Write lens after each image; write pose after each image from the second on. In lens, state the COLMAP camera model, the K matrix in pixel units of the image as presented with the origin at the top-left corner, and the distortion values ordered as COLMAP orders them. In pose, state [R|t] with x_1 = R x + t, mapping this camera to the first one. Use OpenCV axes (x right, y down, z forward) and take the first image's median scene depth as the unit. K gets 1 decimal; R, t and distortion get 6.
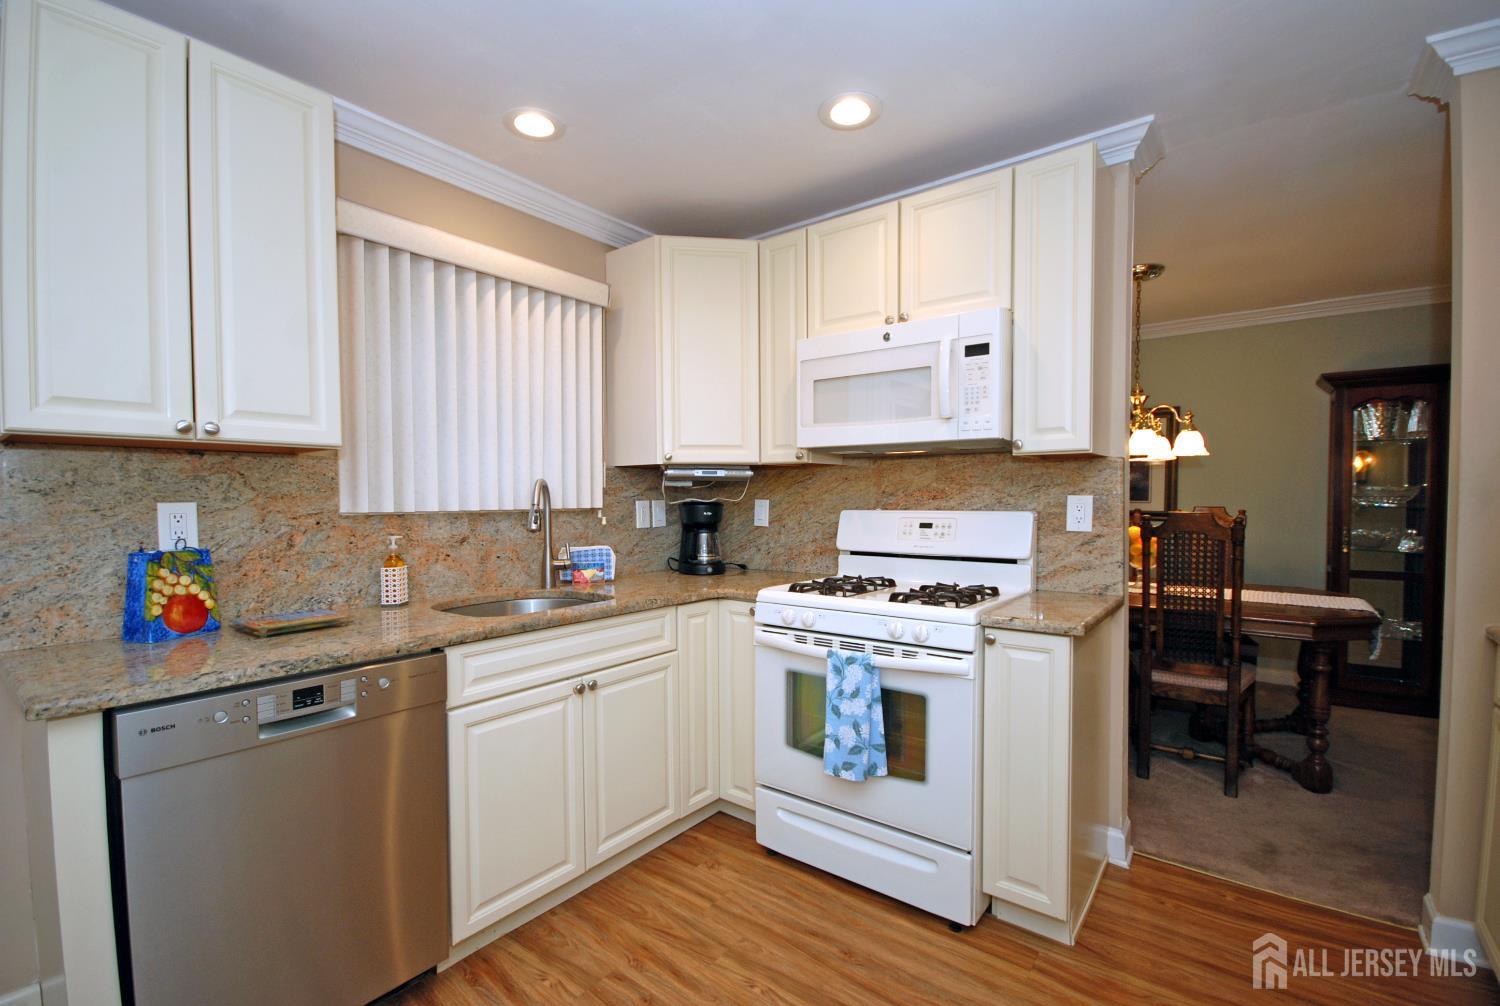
lens RADIAL K [[663.1, 0, 744.3], [0, 663.1, 514.9], [0, 0, 1]] dist [-0.000358, -0.000105]
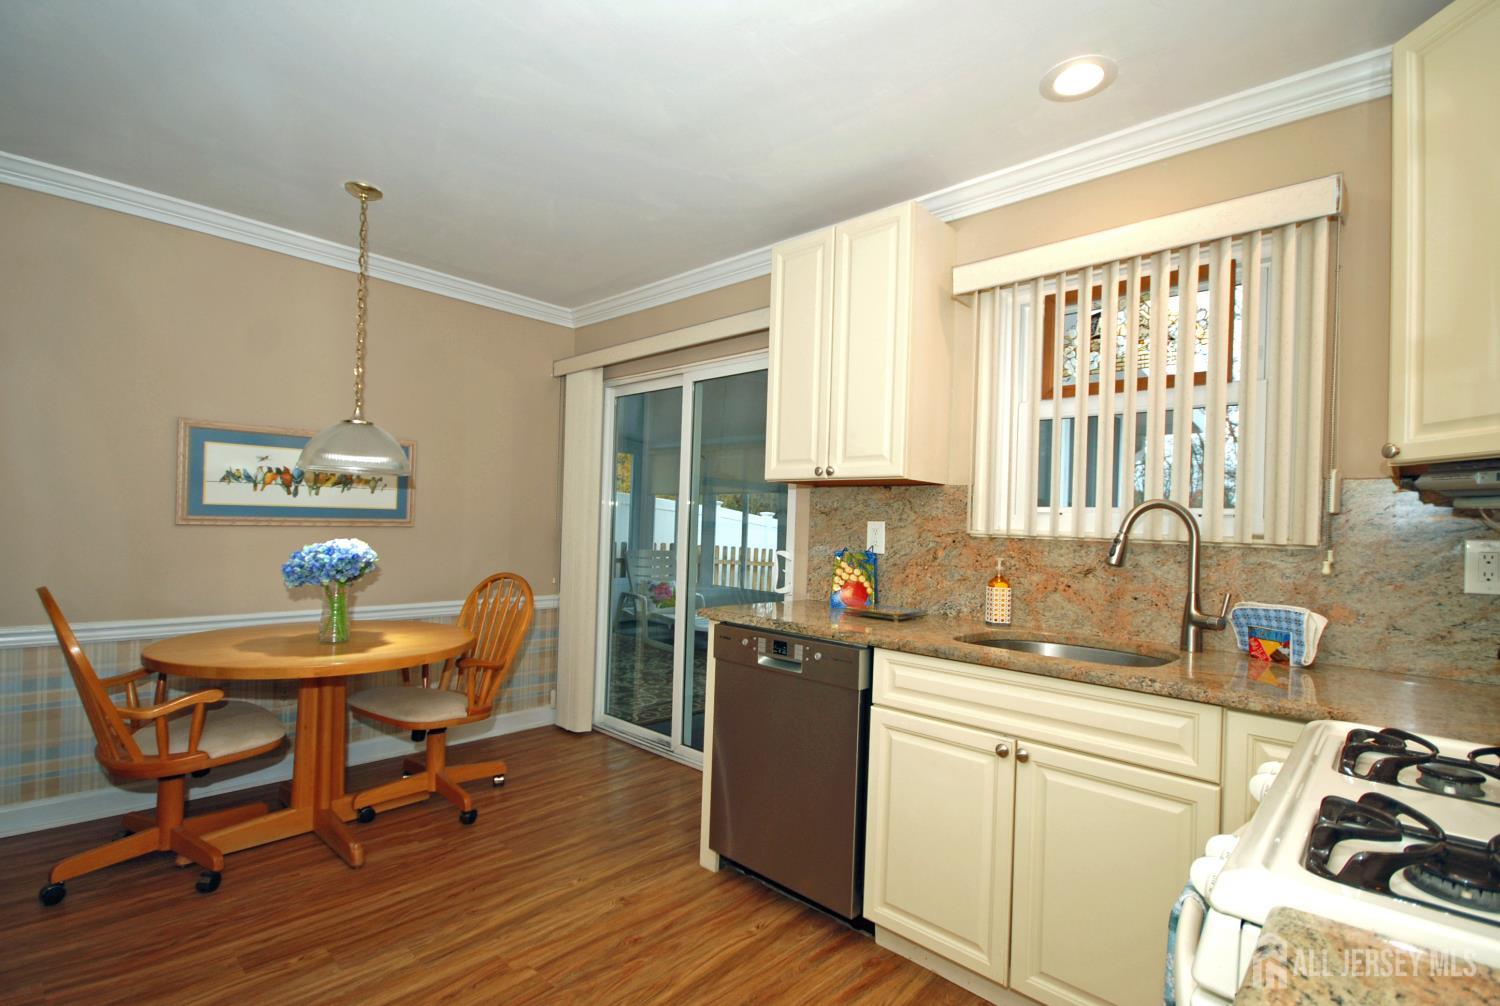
lens RADIAL K [[698.5, 0, 747.9], [0, 698.5, 522.9], [0, 0, 1]] dist [-0.016821, -0.000042]
pose [[-0.095845, -0.005486, -0.995381, 0.680477], [-0.062970, 0.998015, 0.000563, 0.001996], [0.993402, 0.062733, -0.096000, 0.808274]]
